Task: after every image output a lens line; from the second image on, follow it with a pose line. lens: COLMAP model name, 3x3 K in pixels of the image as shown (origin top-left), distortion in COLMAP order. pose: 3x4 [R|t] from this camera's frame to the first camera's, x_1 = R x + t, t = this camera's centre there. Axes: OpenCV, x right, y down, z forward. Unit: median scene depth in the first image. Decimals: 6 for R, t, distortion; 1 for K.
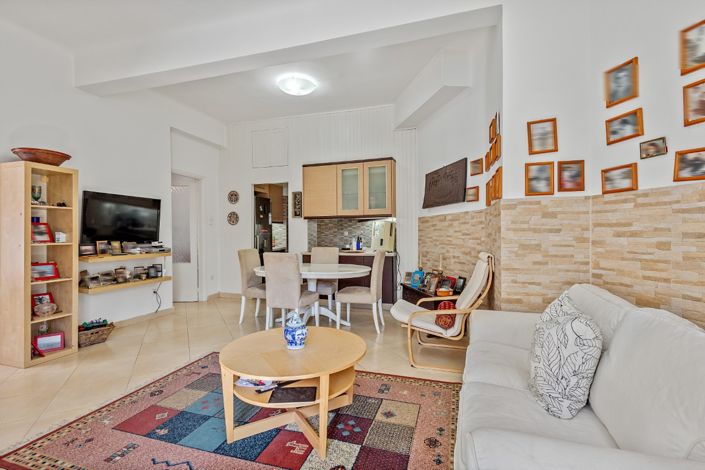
lens RADIAL K [[325.3, 0, 357.3], [0, 325.3, 235.5], [0, 0, 1]] dist [0.005847, -0.000724]
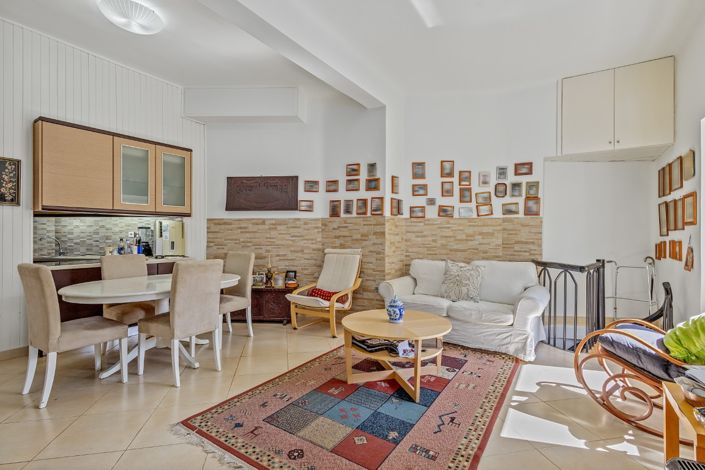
lens RADIAL K [[325.3, 0, 352.7], [0, 325.3, 234.6], [0, 0, 1]] dist [0.005847, -0.000724]
pose [[0.287464, 0.007309, 0.957764, -1.410138], [0.002910, 0.999960, -0.008505, 0.001651], [-0.957787, 0.005232, 0.287431, 0.738584]]
